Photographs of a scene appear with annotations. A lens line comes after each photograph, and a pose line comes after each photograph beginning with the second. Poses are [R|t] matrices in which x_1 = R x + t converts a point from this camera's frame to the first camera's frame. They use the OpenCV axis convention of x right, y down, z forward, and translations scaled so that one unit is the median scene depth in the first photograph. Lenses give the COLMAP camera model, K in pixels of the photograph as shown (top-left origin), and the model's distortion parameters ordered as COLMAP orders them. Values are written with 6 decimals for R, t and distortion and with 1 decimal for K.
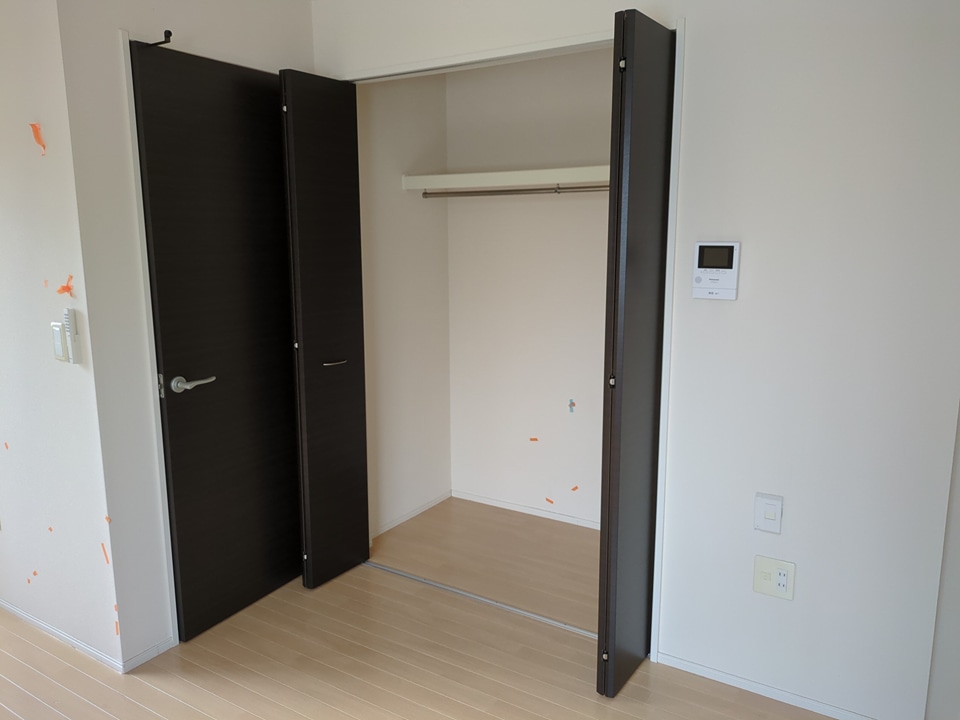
lens RADIAL K [[723.2, 0, 486.1], [0, 723.2, 340.0], [0, 0, 1]] dist [-0.001028, -0.005034]
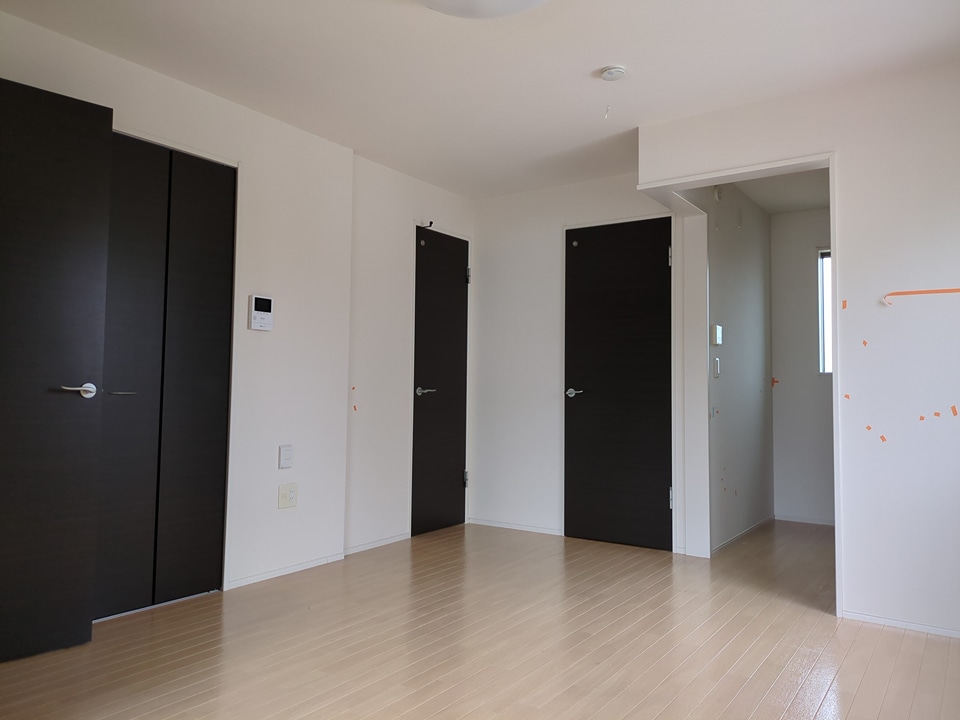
lens RADIAL K [[719.3, 0, 485.0], [0, 719.3, 361.0], [0, 0, 1]] dist [0.022858, -0.006141]
pose [[0.034928, 0.044984, 0.998377, -1.323980], [0.162159, 0.985493, -0.050076, 0.180754], [-0.986146, 0.163645, 0.027127, 0.454182]]
